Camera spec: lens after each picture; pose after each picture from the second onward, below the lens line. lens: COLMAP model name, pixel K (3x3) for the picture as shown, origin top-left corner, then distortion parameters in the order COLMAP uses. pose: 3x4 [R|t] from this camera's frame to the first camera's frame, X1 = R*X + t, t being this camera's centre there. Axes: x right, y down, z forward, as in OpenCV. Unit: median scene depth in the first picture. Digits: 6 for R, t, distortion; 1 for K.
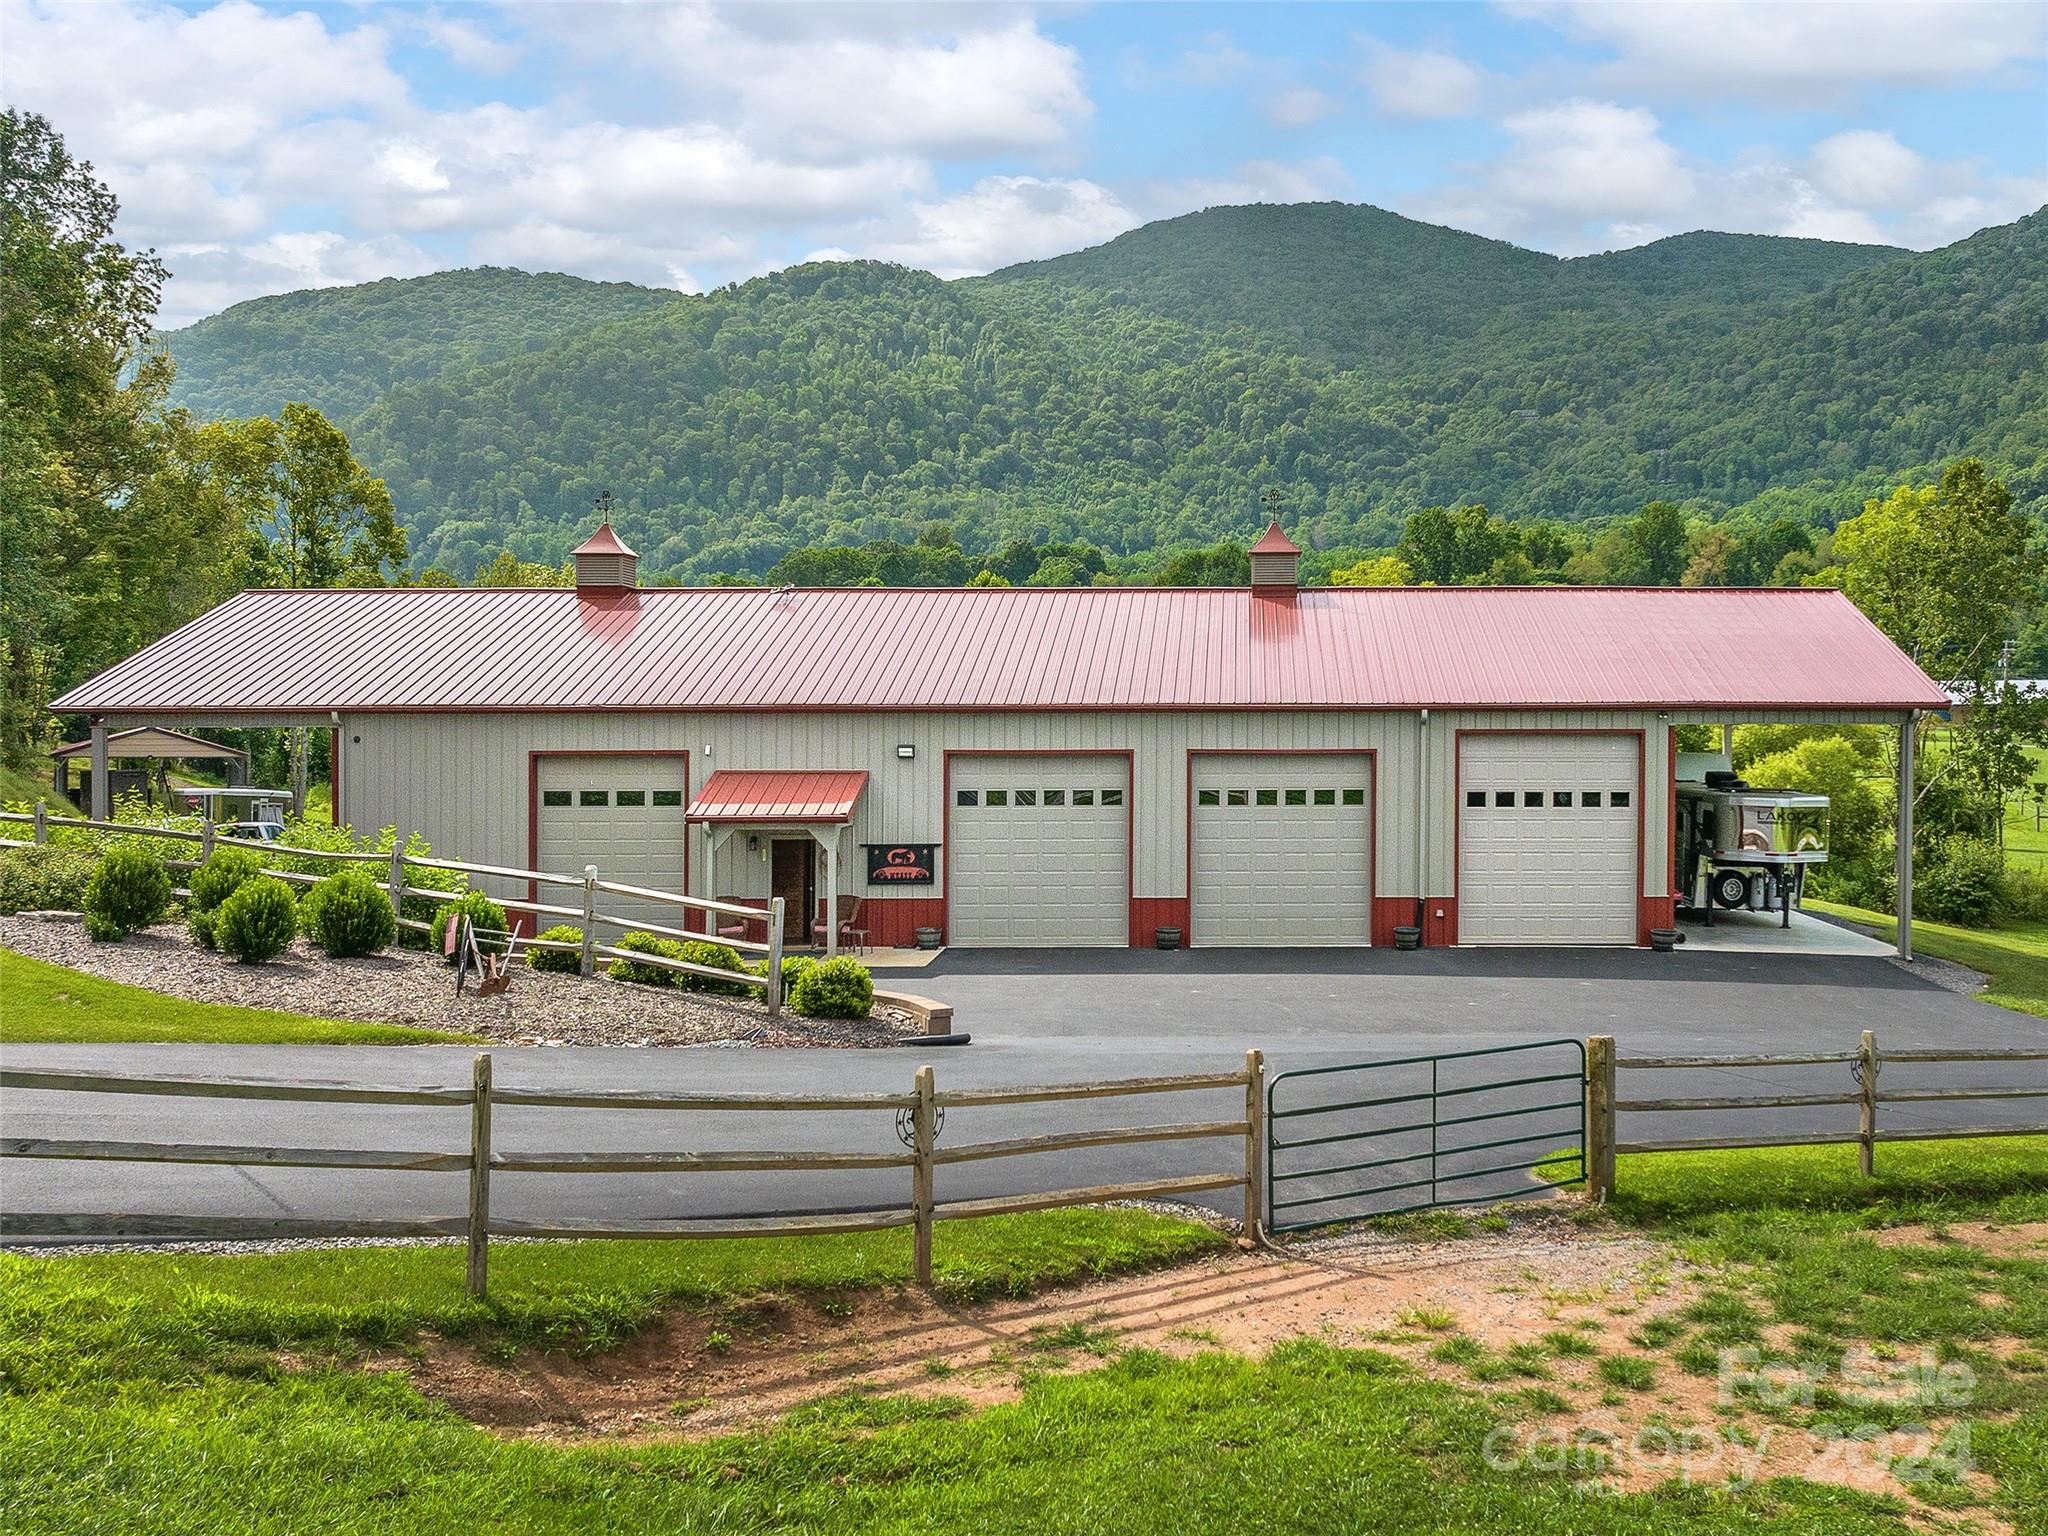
lens RADIAL K [[1878.6, 0, 1024.0], [0, 1878.6, 768.0], [0, 0, 1]] dist [-0.007160, -0.012746]
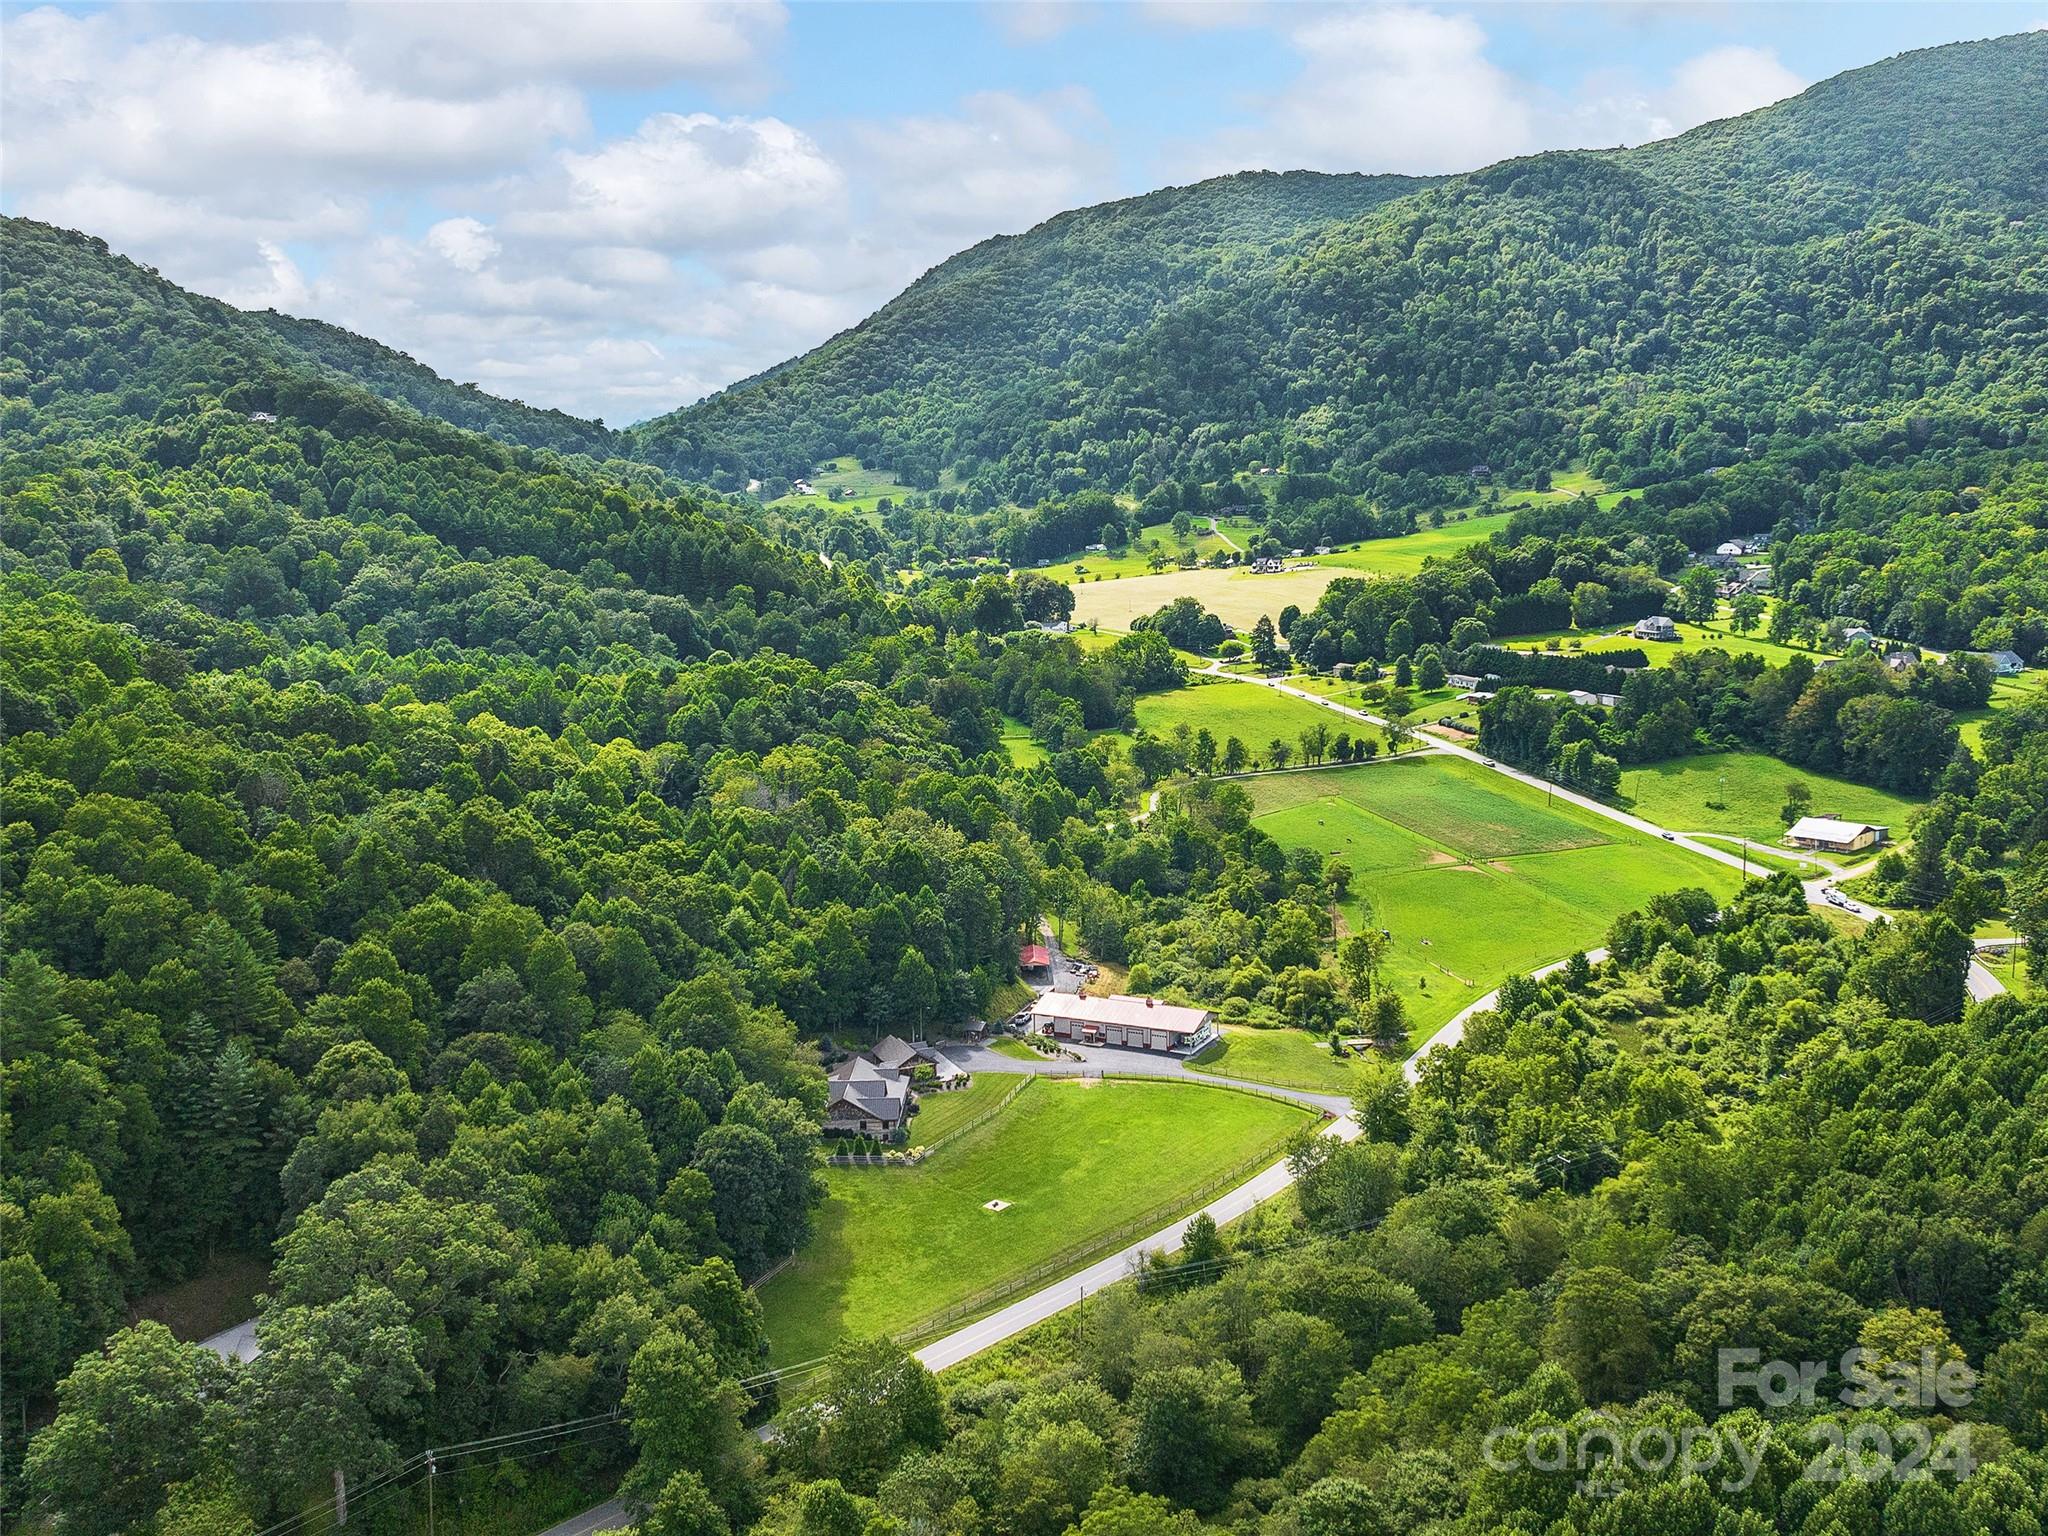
lens RADIAL K [[1878.6, 0, 1024.0], [0, 1878.6, 768.0], [0, 0, 1]] dist [-0.007160, -0.012746]
pose [[0.914679, 0.062542, -0.399312, 0.112691], [0.005565, 0.985913, 0.167166, -0.097418], [0.404142, -0.155126, 0.901446, -0.267490]]
